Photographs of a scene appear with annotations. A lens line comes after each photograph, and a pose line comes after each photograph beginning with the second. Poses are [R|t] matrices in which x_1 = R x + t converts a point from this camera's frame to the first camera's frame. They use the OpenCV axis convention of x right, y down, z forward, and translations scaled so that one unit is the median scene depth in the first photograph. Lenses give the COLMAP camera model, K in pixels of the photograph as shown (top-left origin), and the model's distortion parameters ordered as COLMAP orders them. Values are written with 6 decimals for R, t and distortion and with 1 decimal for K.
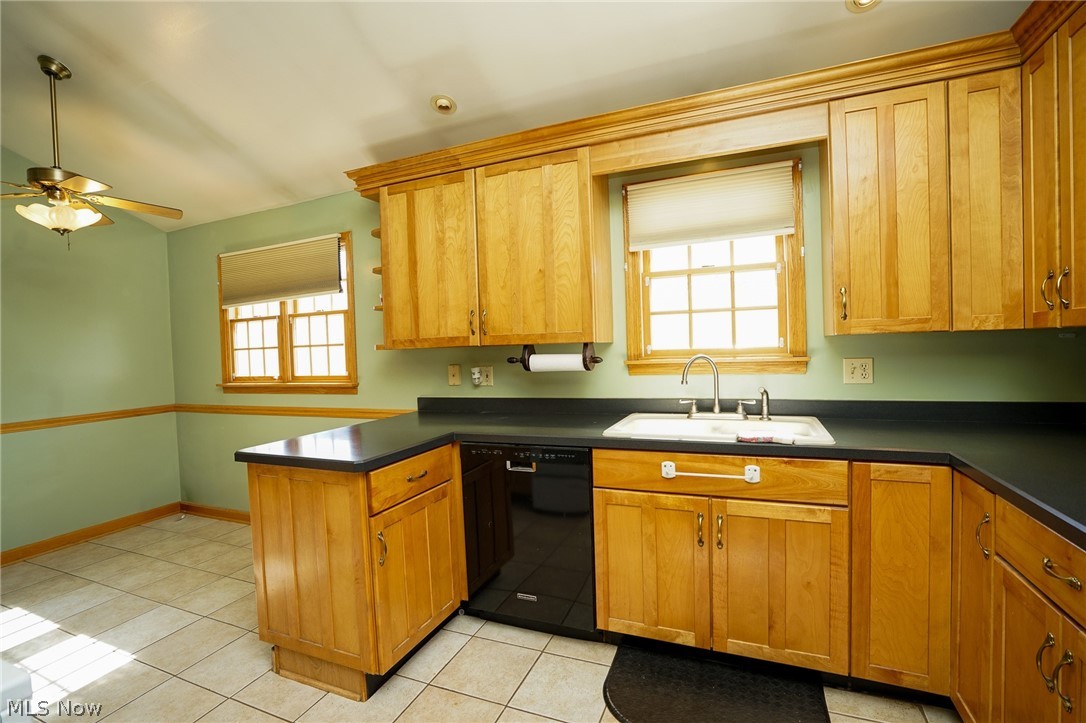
lens RADIAL K [[494.1, 0, 542.7], [0, 494.1, 359.8], [0, 0, 1]] dist [-0.060880, 0.020518]
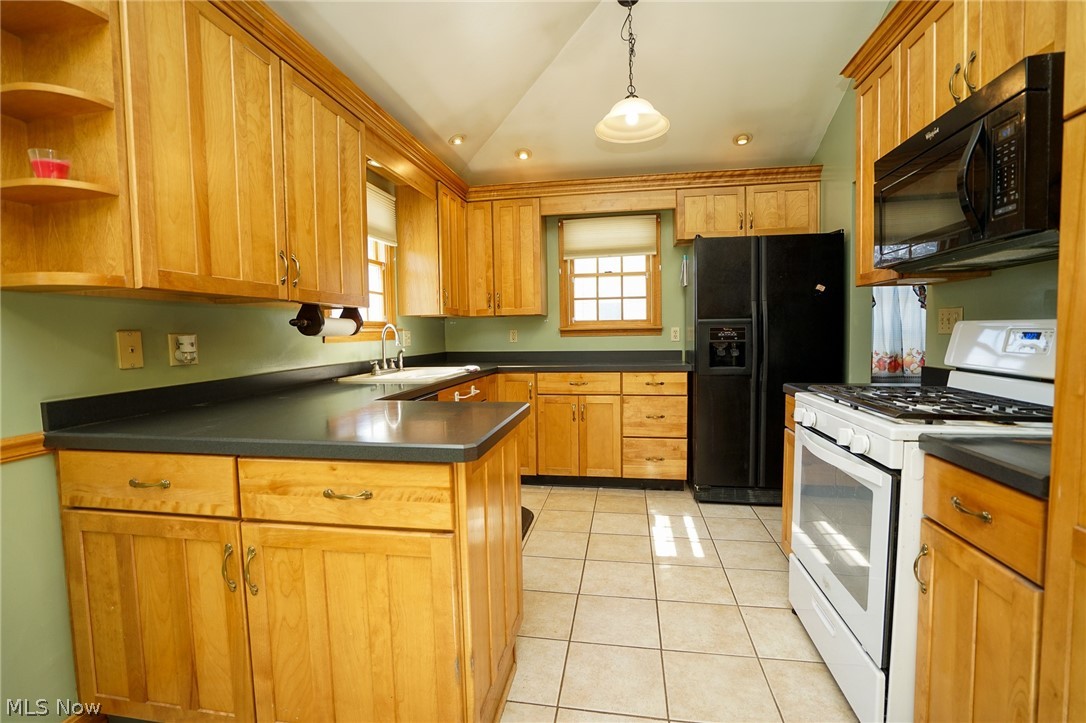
lens RADIAL K [[496.9, 0, 539.0], [0, 496.9, 359.9], [0, 0, 1]] dist [-0.067552, 0.027527]
pose [[-0.216559, -0.017828, 0.976107, -0.867446], [0.051915, 0.998208, 0.029749, 0.055131], [-0.974888, 0.057117, -0.215245, 0.743247]]
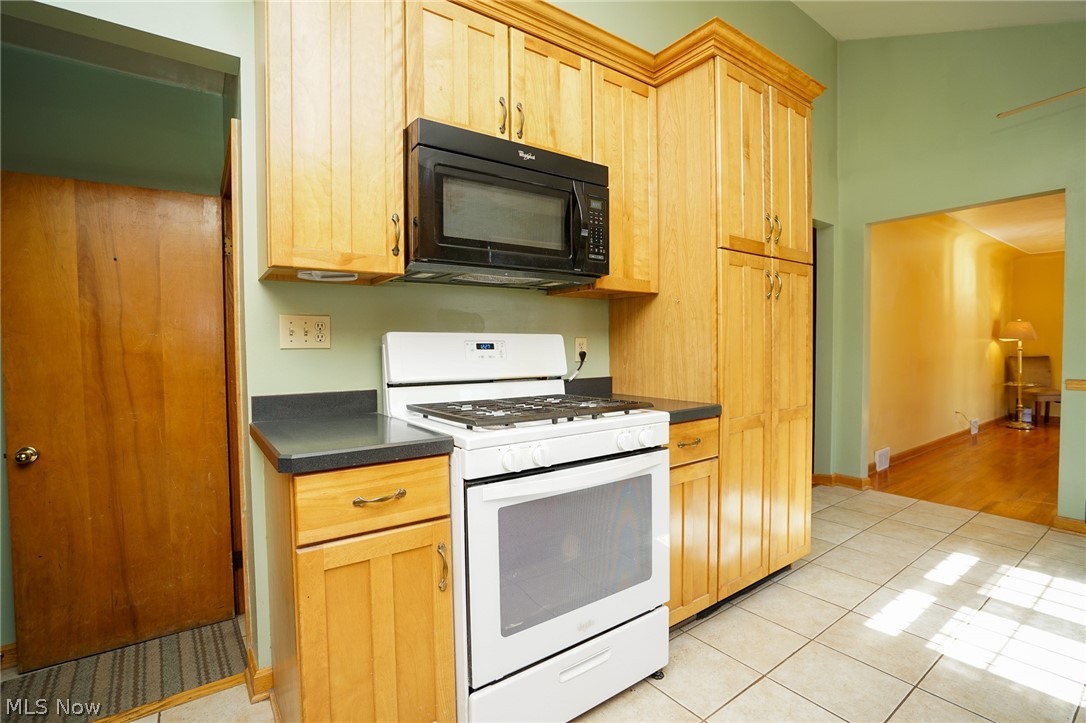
lens RADIAL K [[505.5, 0, 543.0], [0, 505.5, 361.5], [0, 0, 1]] dist [-0.043028, 0.013350]
pose [[-0.519142, 0.063016, -0.852362, 0.120548], [0.004584, 0.997469, 0.070952, 0.043933], [0.854676, 0.032927, -0.518117, 0.511544]]
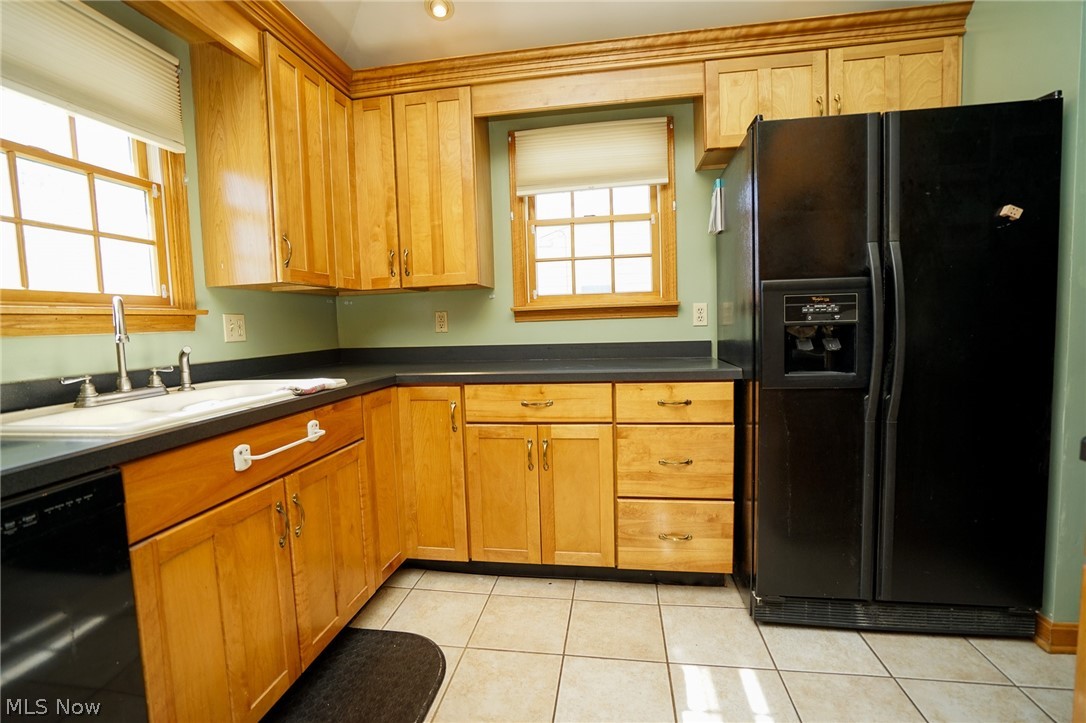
lens RADIAL K [[496.9, 0, 539.0], [0, 496.9, 359.9], [0, 0, 1]] dist [-0.067552, 0.027527]
pose [[-0.235079, -0.033605, 0.971395, -0.316399], [0.067460, 0.996428, 0.050797, 0.060811], [-0.969632, 0.077472, -0.231972, 0.523106]]
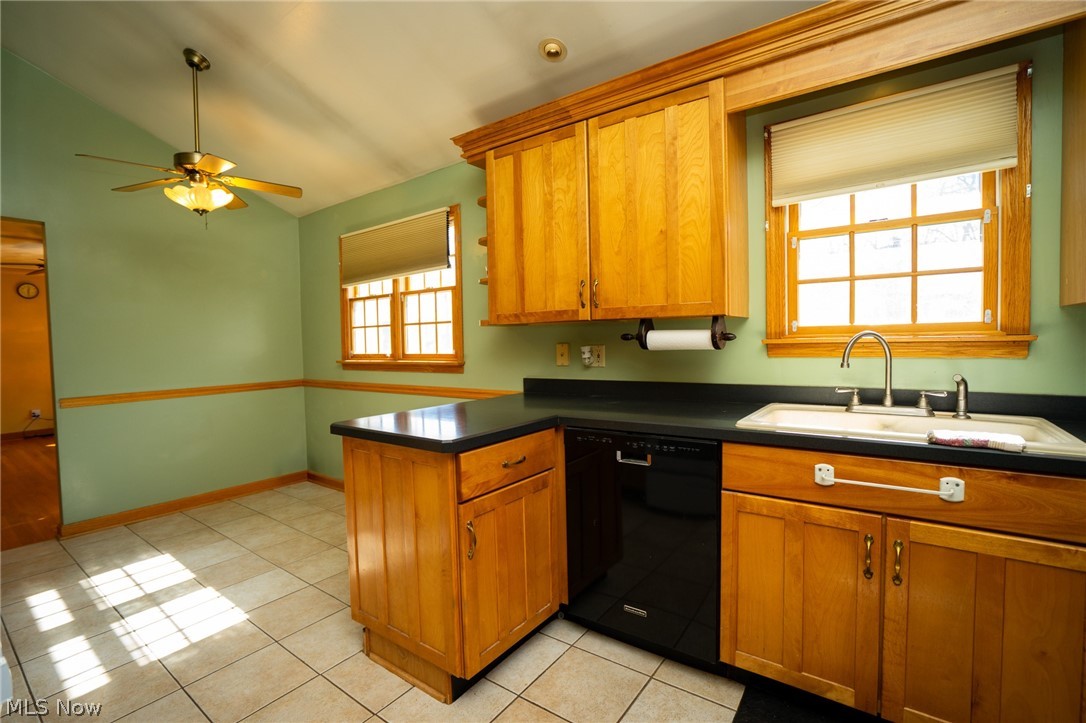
lens RADIAL K [[496.9, 0, 539.0], [0, 496.9, 359.9], [0, 0, 1]] dist [-0.067552, 0.027527]
pose [[0.971131, 0.023443, -0.237393, -0.002589], [-0.018772, 0.999584, 0.021917, 0.023807], [0.237808, -0.016828, 0.971166, 0.104571]]
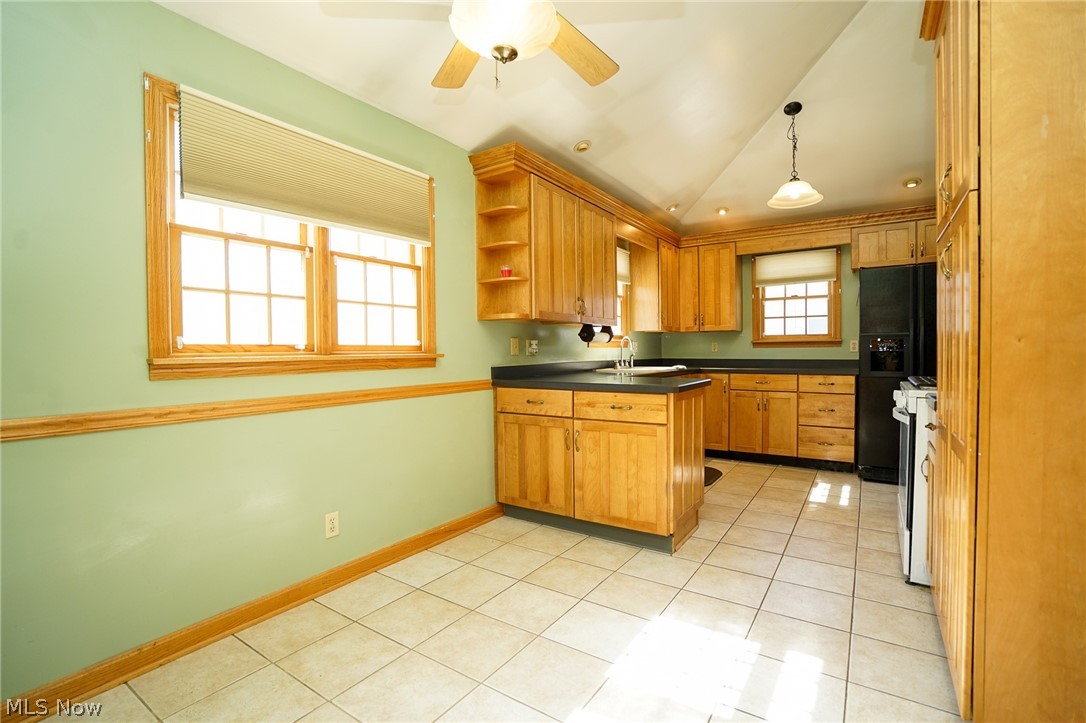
lens RADIAL K [[494.1, 0, 542.7], [0, 494.1, 359.8], [0, 0, 1]] dist [-0.060880, 0.020518]
pose [[0.196042, 0.015552, 0.980472, -1.432558], [0.028711, 0.999355, -0.021593, 0.098511], [-0.980175, 0.032384, 0.195469, 0.778855]]
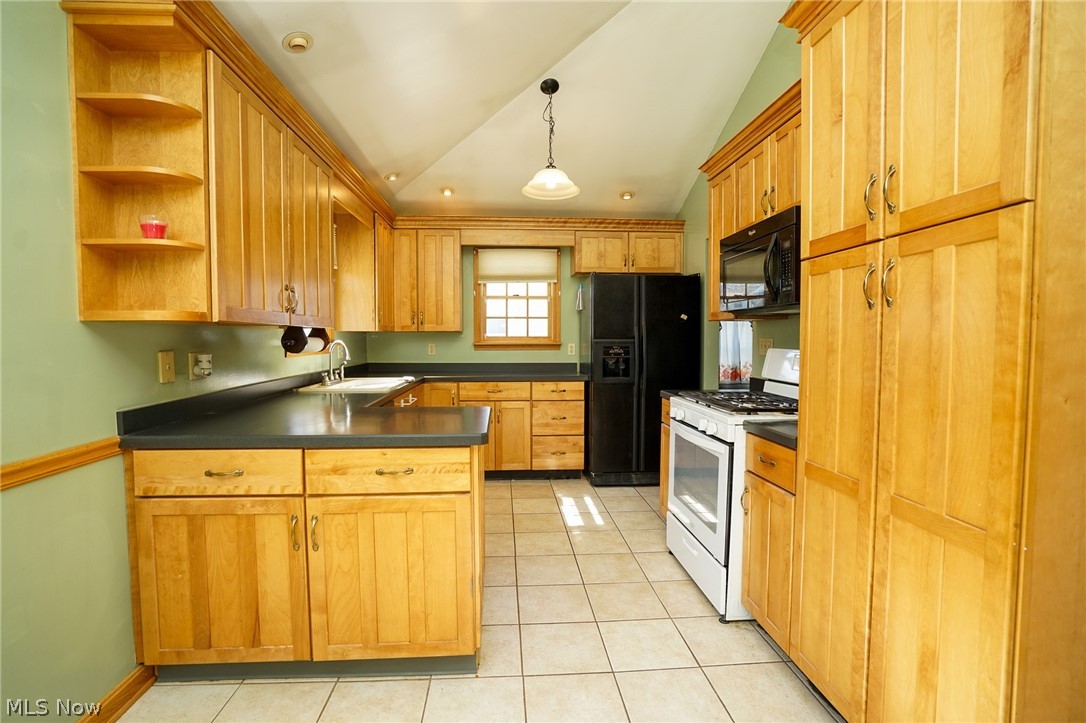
lens RADIAL K [[496.9, 0, 539.0], [0, 496.9, 359.9], [0, 0, 1]] dist [-0.067552, 0.027527]
pose [[-0.450787, -0.006215, 0.892610, -1.050302], [0.040520, 0.998802, 0.027418, 0.027092], [-0.891711, 0.048528, -0.449996, 0.932709]]
